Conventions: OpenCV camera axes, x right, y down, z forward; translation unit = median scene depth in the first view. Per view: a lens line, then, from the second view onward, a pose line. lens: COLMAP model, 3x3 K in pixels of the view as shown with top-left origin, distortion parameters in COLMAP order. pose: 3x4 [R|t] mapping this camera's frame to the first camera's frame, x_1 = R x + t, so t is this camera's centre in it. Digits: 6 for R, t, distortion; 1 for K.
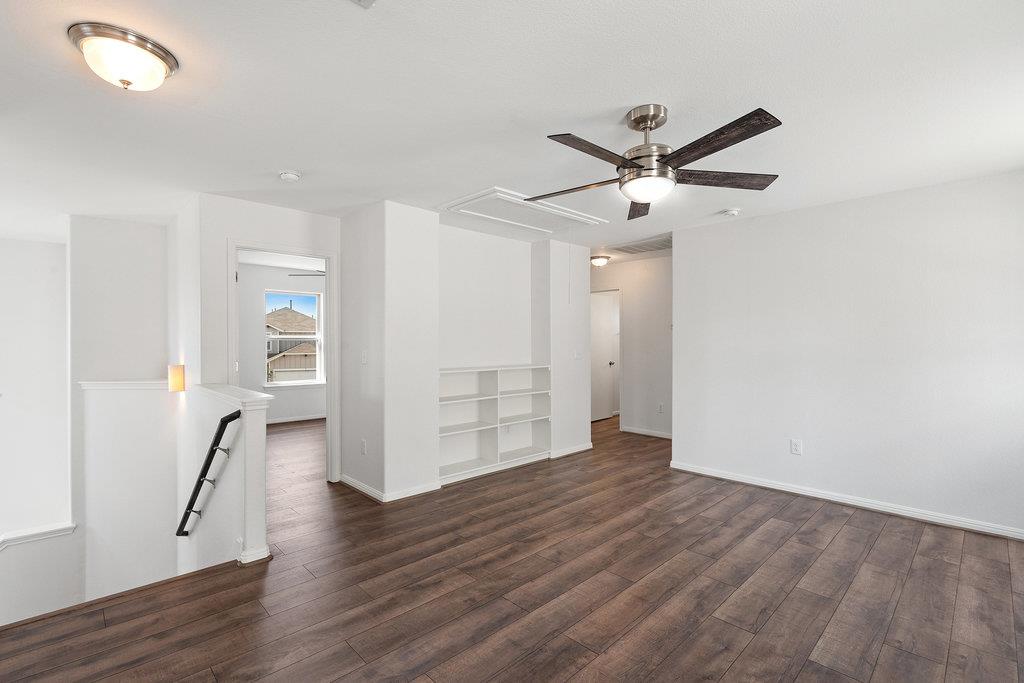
lens RADIAL K [[469.3, 0, 510.8], [0, 469.3, 341.5], [0, 0, 1]] dist [-0.001619, -0.003875]
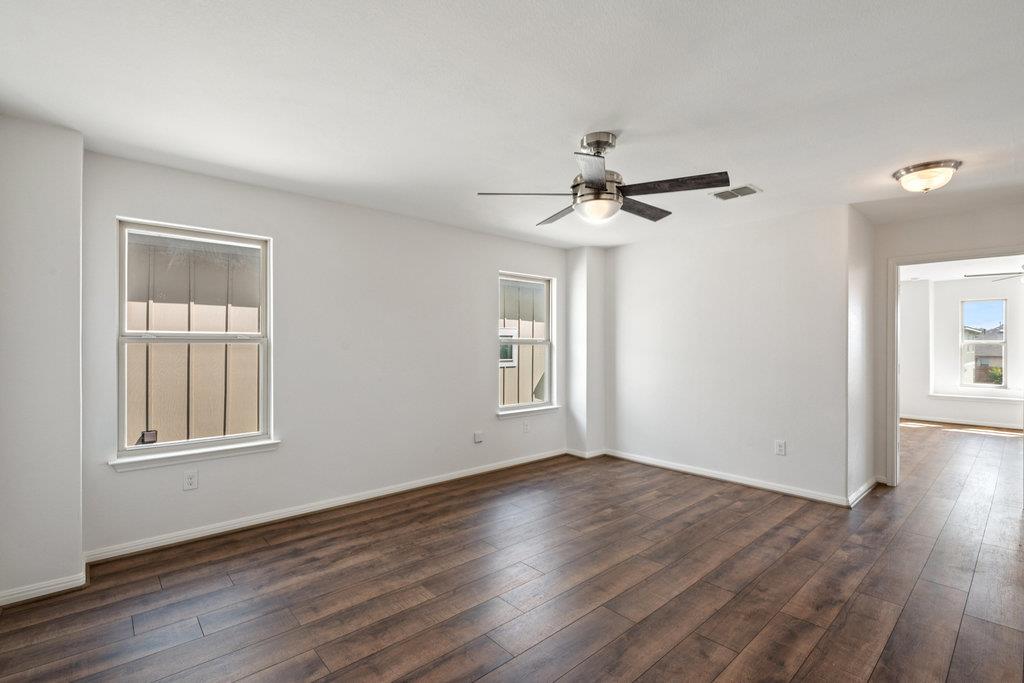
lens RADIAL K [[469.3, 0, 513.2], [0, 469.3, 341.5], [0, 0, 1]] dist [-0.001619, -0.003875]
pose [[-0.999303, -0.006152, 0.036831, 0.411661], [-0.006218, 0.999979, -0.001686, -0.003567], [-0.036820, -0.001914, -0.999320, 1.940041]]
